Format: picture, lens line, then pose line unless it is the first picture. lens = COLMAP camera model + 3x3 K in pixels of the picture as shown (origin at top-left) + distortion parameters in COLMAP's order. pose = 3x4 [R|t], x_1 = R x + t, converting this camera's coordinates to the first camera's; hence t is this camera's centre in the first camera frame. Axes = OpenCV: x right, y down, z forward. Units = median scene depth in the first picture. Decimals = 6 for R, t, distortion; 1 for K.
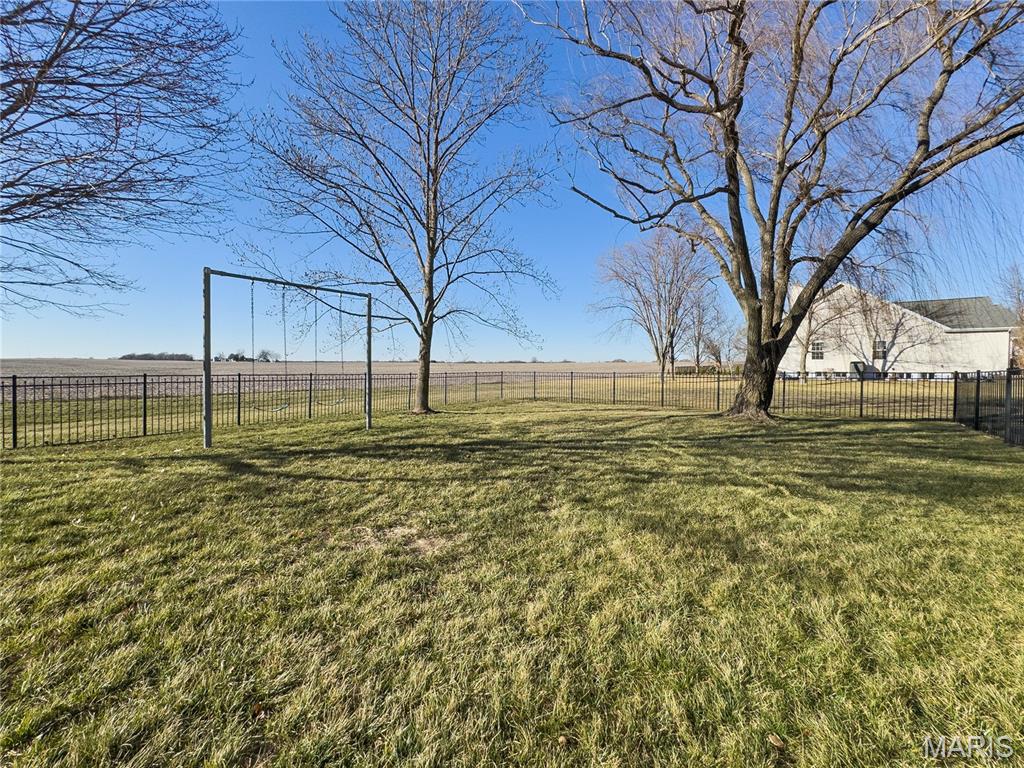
lens RADIAL K [[426.1, 0, 510.3], [0, 426.1, 381.4], [0, 0, 1]] dist [-0.019646, 0.006354]
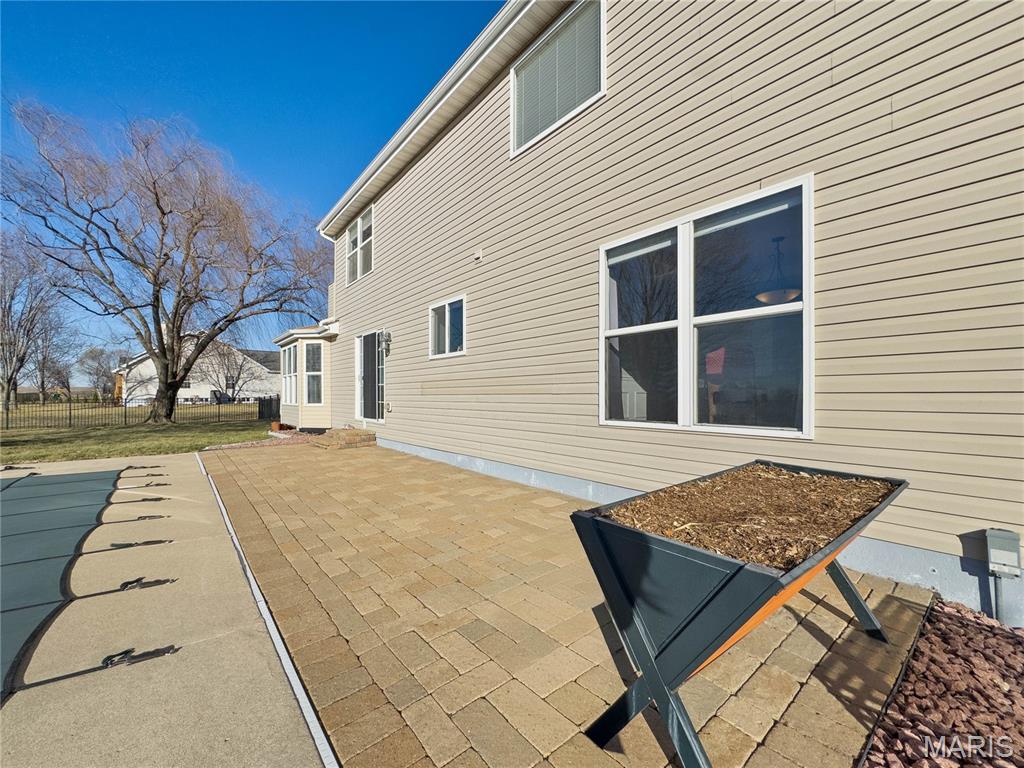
lens RADIAL K [[426.1, 0, 513.6], [0, 426.1, 394.7], [0, 0, 1]] dist [-0.019646, 0.006354]
pose [[0.263514, -0.000028, 0.964656, -0.595196], [0.030249, 0.999508, -0.008234, 0.018962], [-0.964181, 0.031349, 0.263385, -0.712078]]
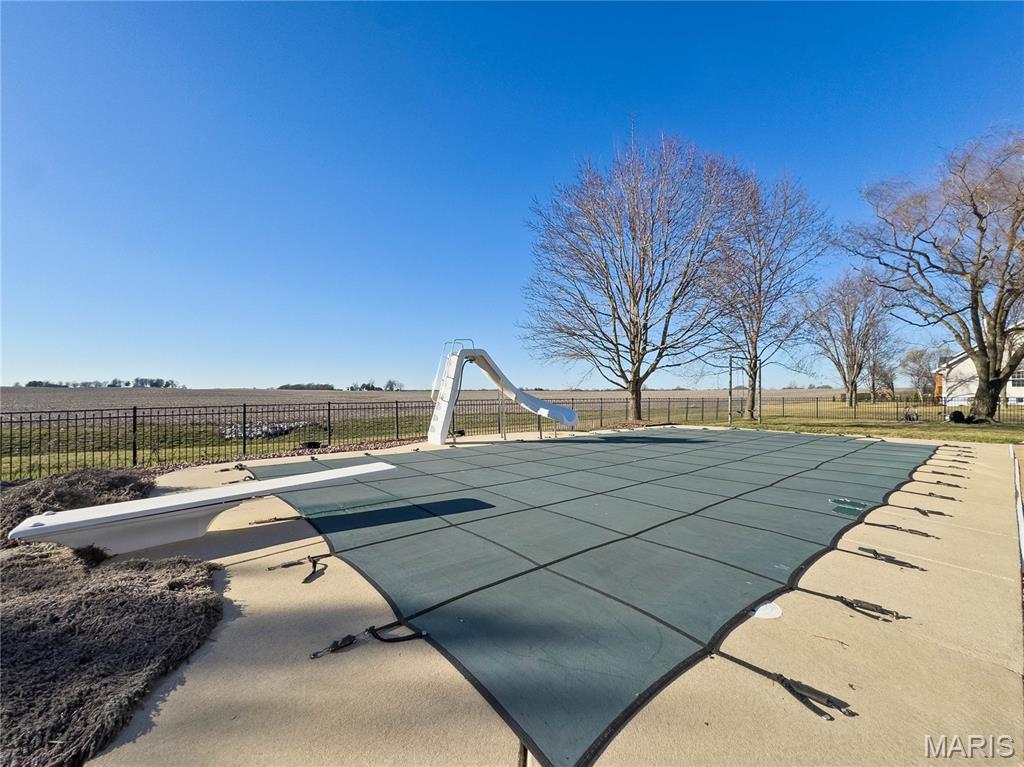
lens RADIAL K [[426.1, 0, 520.3], [0, 426.1, 396.6], [0, 0, 1]] dist [-0.019646, 0.006354]
pose [[0.973055, -0.002504, -0.230559, -0.731088], [-0.004340, 0.999565, -0.029174, 0.031815], [0.230532, 0.029388, 0.972621, -0.936820]]
